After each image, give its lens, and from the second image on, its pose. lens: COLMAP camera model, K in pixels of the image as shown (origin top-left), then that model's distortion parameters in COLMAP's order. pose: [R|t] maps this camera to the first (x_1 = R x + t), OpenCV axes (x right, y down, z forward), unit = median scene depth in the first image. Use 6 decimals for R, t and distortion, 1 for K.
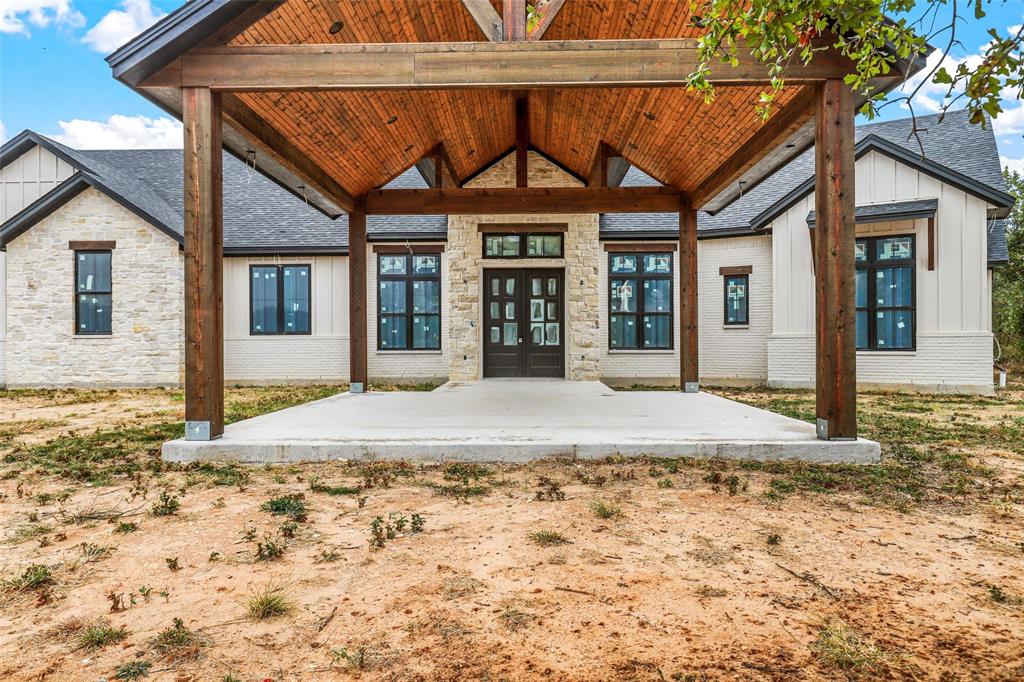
lens RADIAL K [[697.5, 0, 512.0], [0, 697.5, 341.0], [0, 0, 1]] dist [0.002063, 0.002579]
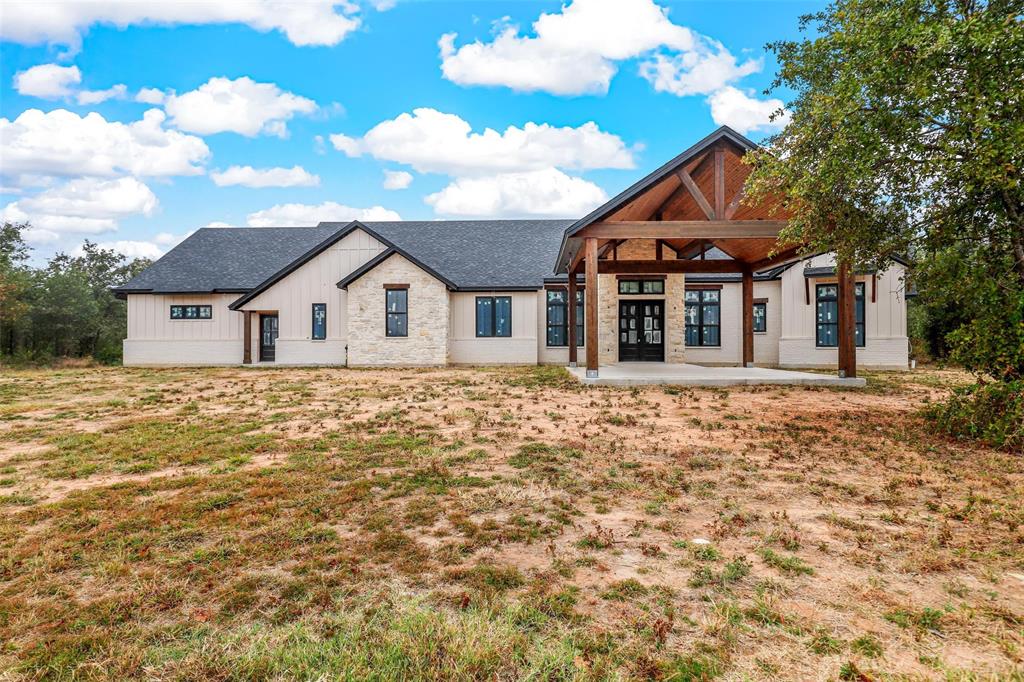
lens RADIAL K [[559.8, 0, 512.0], [0, 559.8, 341.0], [0, 0, 1]] dist [0.003302, -0.000211]
pose [[0.999963, 0.002945, -0.008125, -0.297071], [-0.002986, 0.999983, -0.005104, 0.008390], [0.008110, 0.005129, 0.999954, -0.420581]]
